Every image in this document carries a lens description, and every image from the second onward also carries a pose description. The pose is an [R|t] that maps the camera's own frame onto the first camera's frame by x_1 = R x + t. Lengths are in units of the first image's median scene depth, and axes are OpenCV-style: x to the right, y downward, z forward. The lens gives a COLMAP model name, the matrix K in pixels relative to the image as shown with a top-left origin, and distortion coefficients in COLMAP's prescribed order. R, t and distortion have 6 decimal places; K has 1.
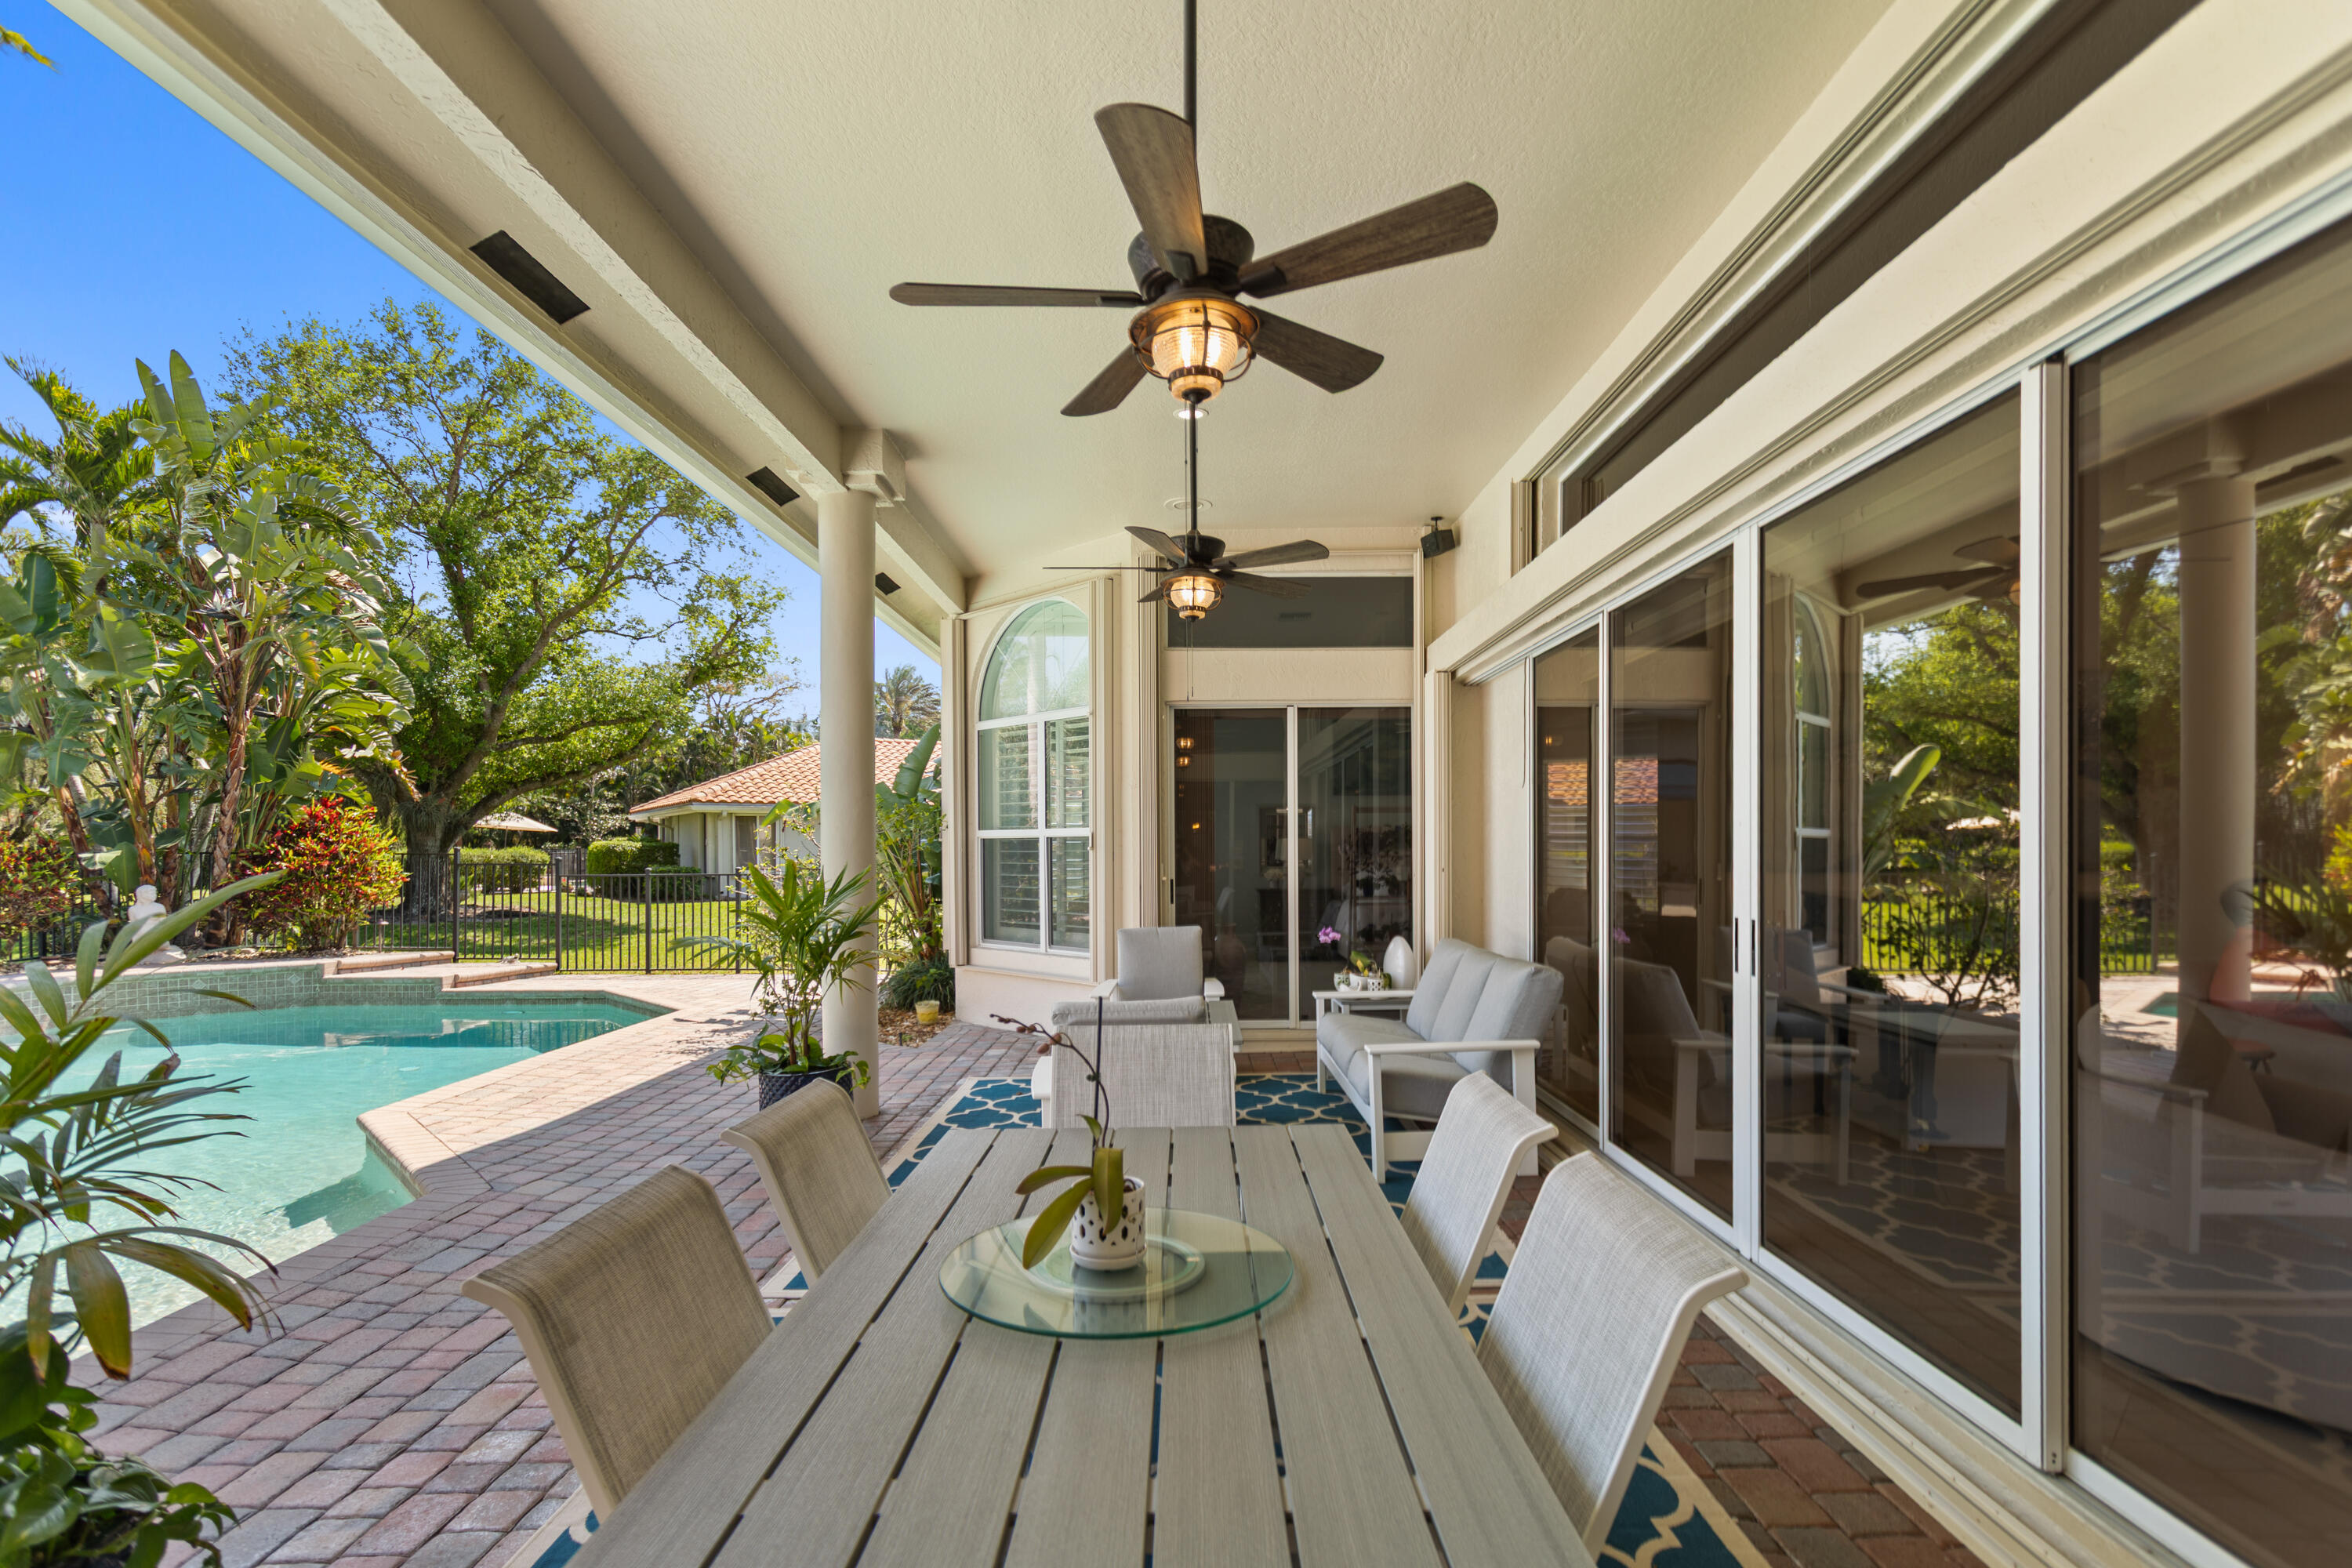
lens RADIAL K [[1131.9, 0, 1176.2], [0, 1131.9, 854.9], [0, 0, 1]] dist [0.001259, 0.000905]
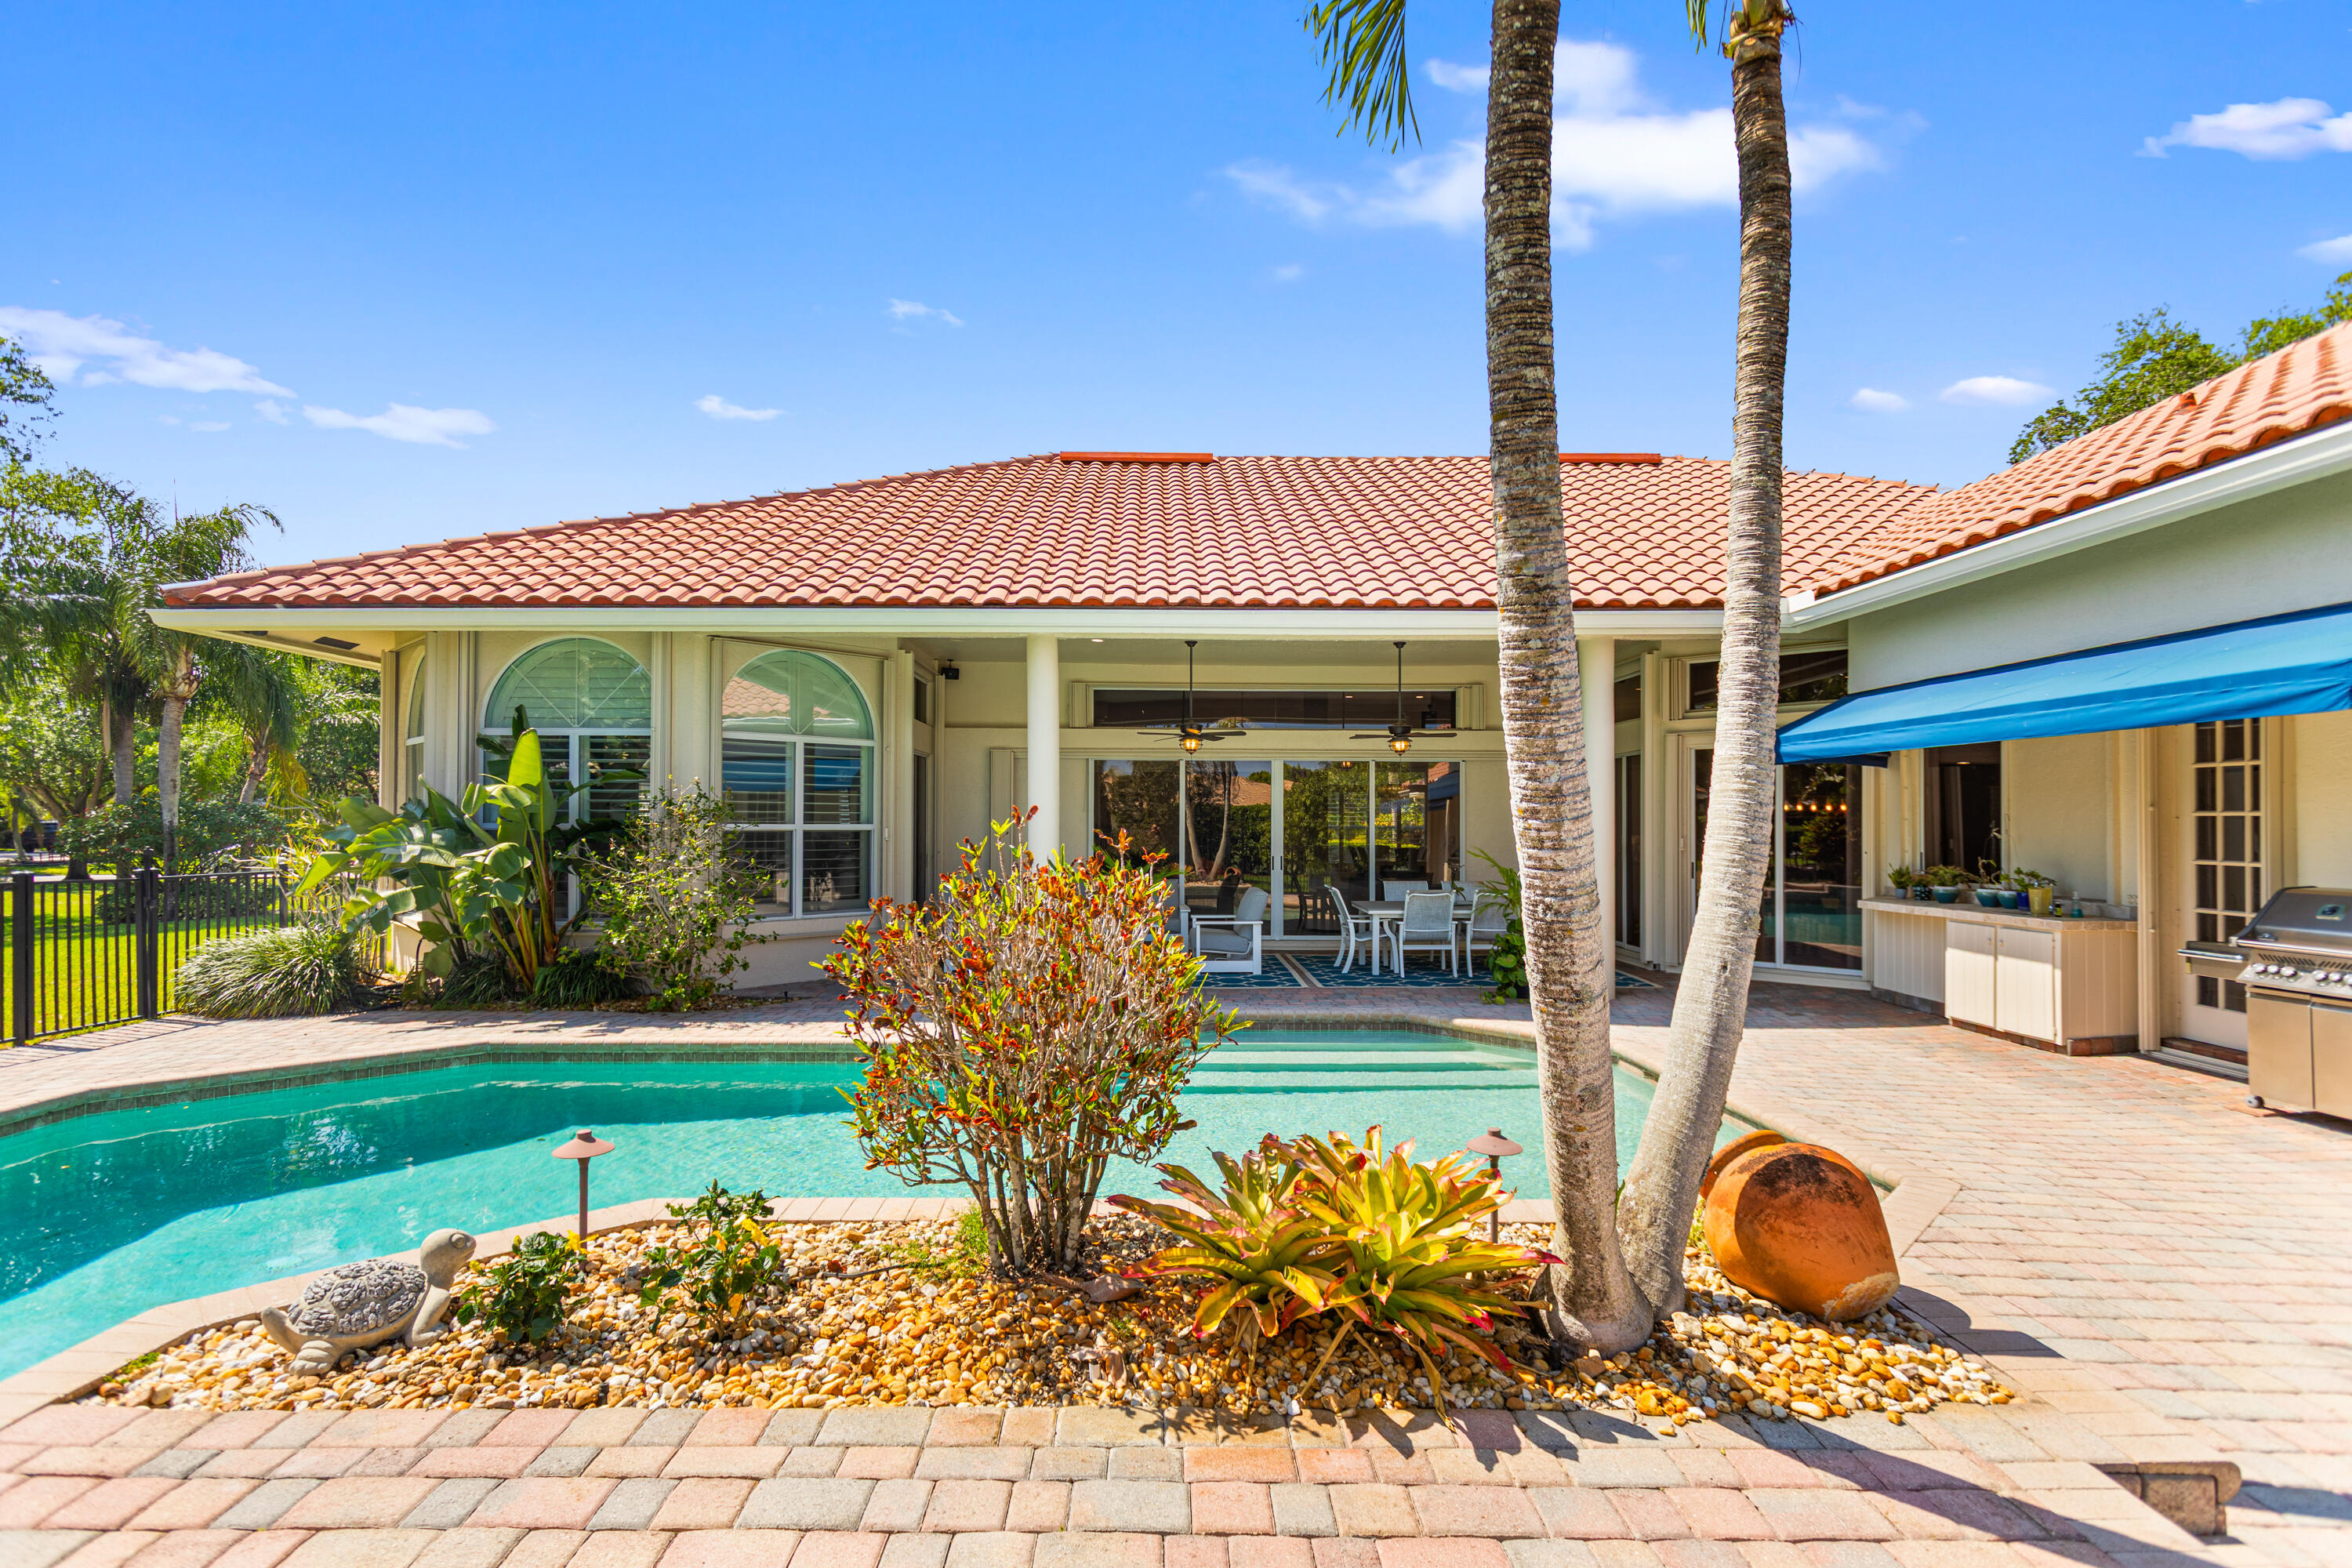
lens RADIAL K [[1131.9, 0, 1160.9], [0, 1131.9, 792.9], [0, 0, 1]] dist [0.001259, 0.000905]
pose [[-0.003060, 0.043600, 0.999044, -0.955516], [0.008453, 0.999014, -0.043573, 0.001502], [-0.999960, 0.008312, -0.003426, 0.394255]]
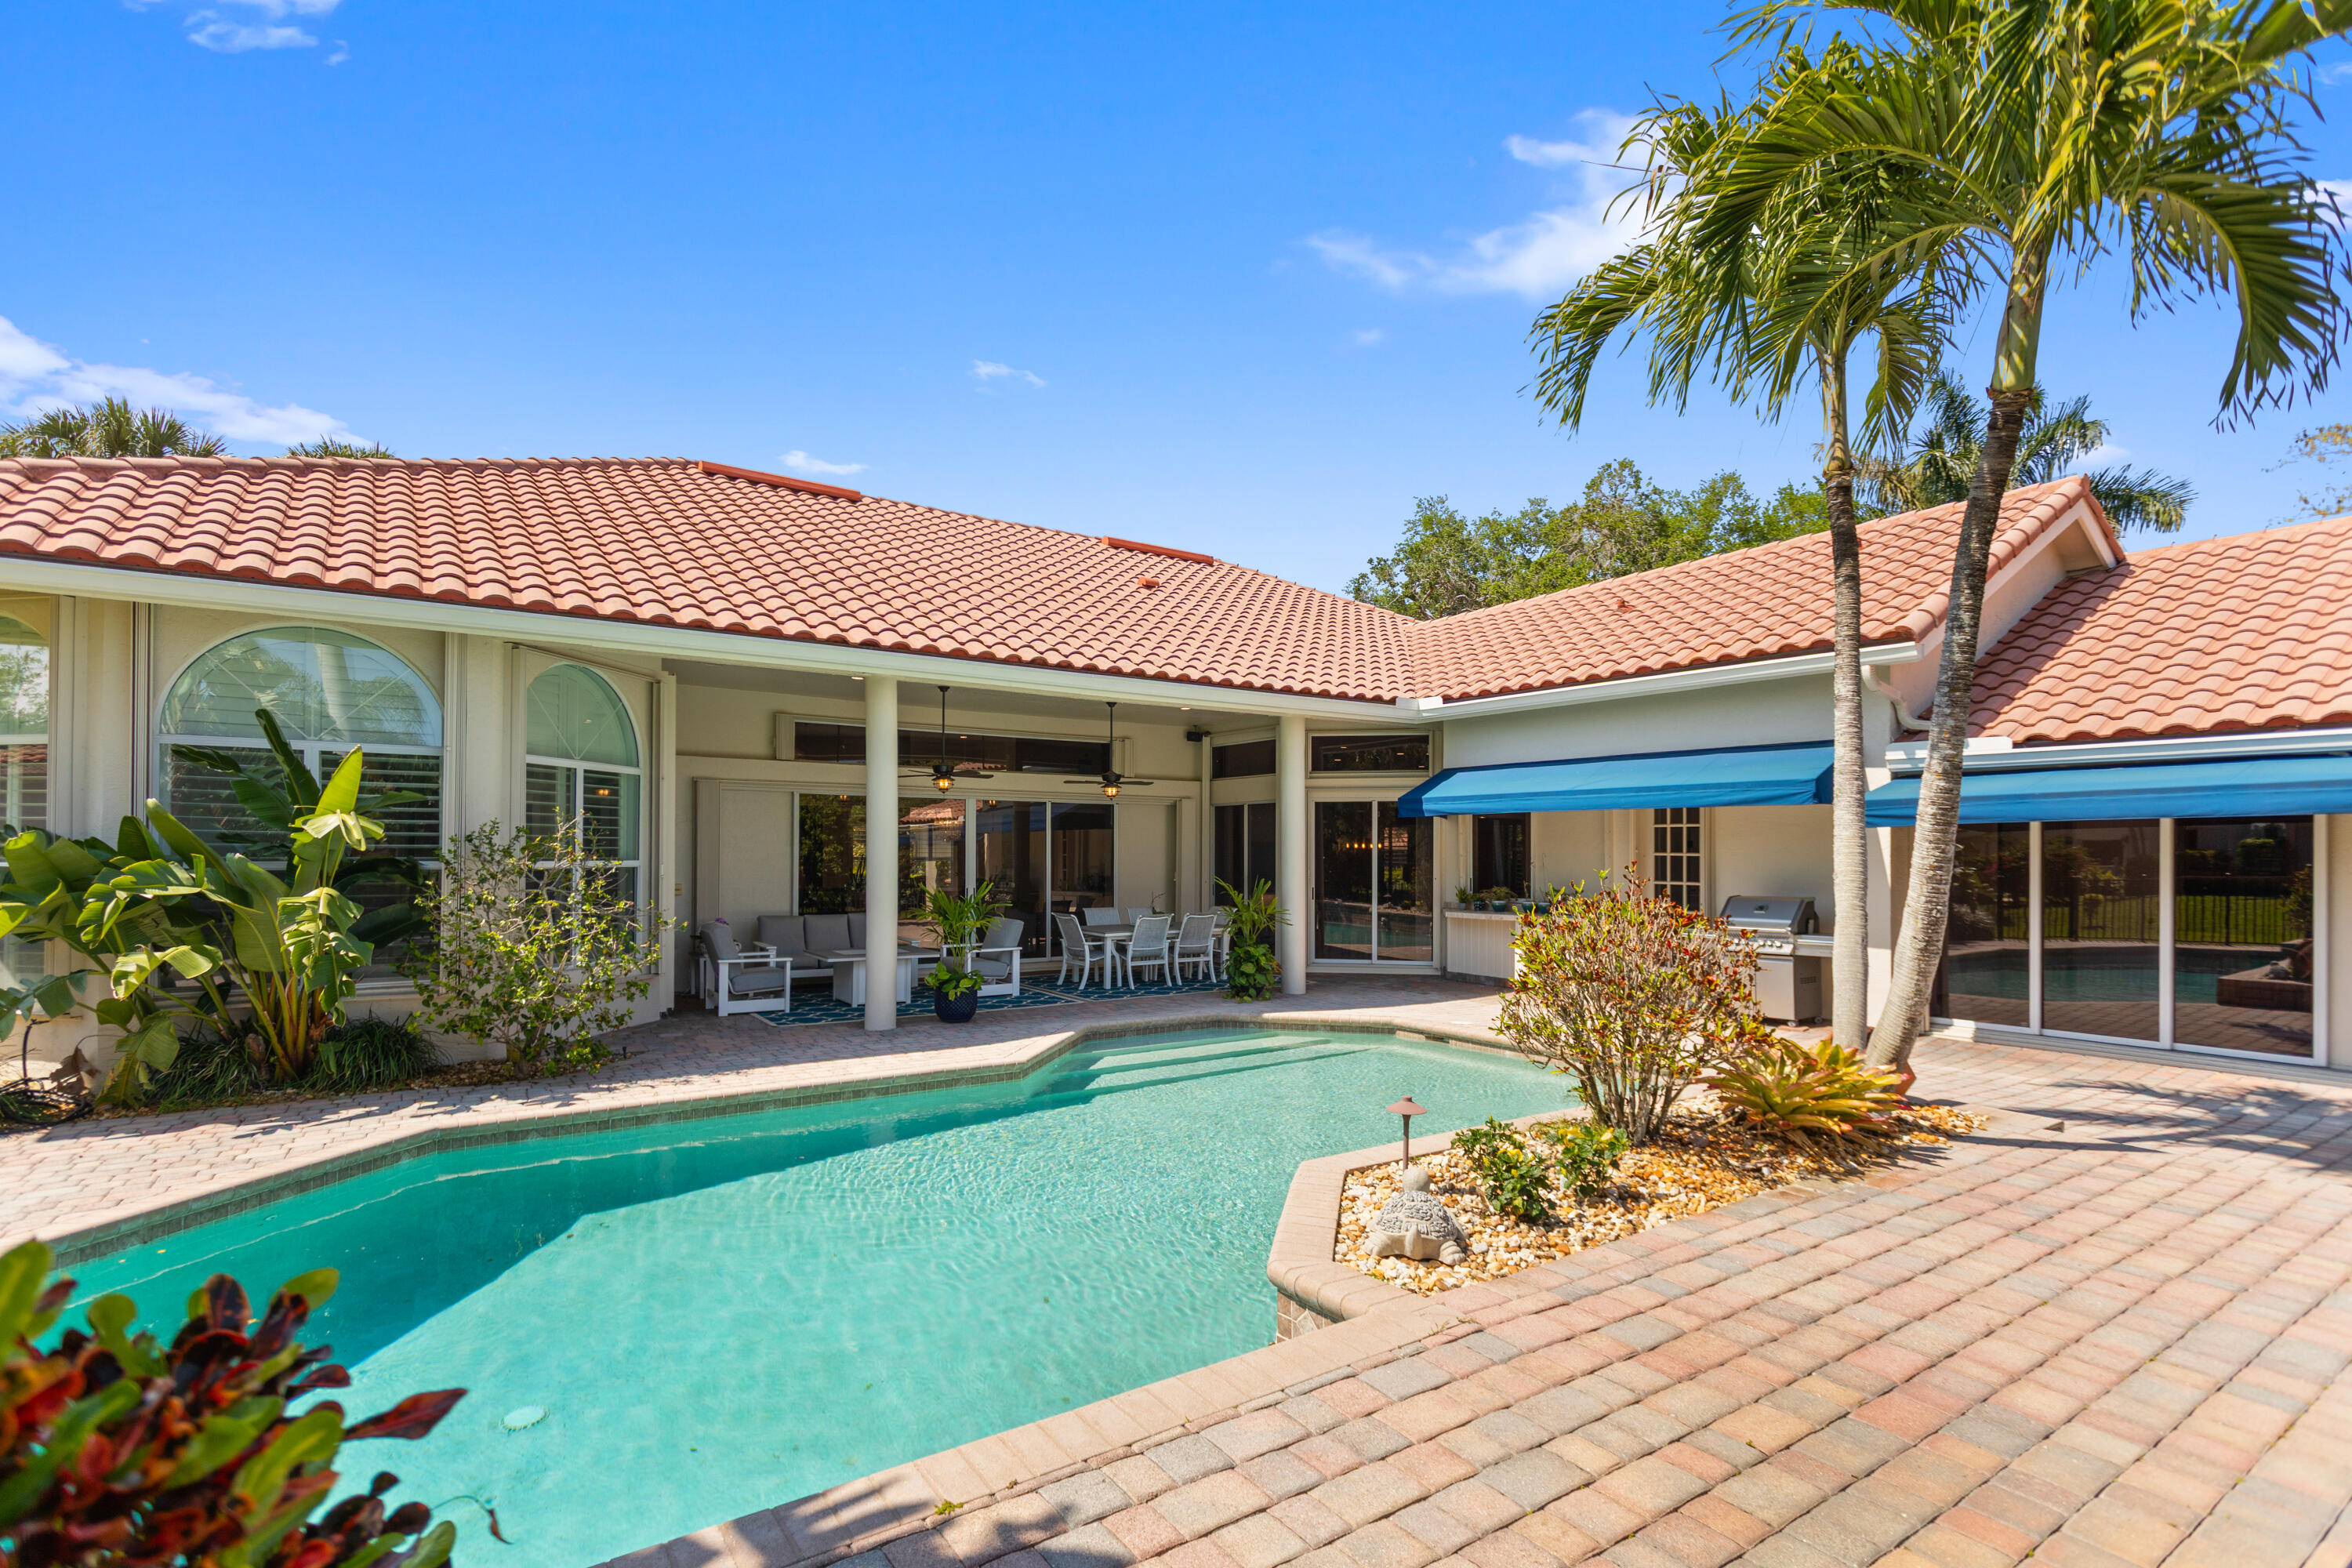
lens RADIAL K [[1131.9, 0, 1150.9], [0, 1131.9, 848.8], [0, 0, 1]] dist [0.001259, 0.000905]
pose [[-0.562835, 0.020261, 0.826321, -0.941567], [0.016027, 0.999779, -0.013598, -0.006640], [-0.826414, 0.005590, -0.563036, 0.782409]]
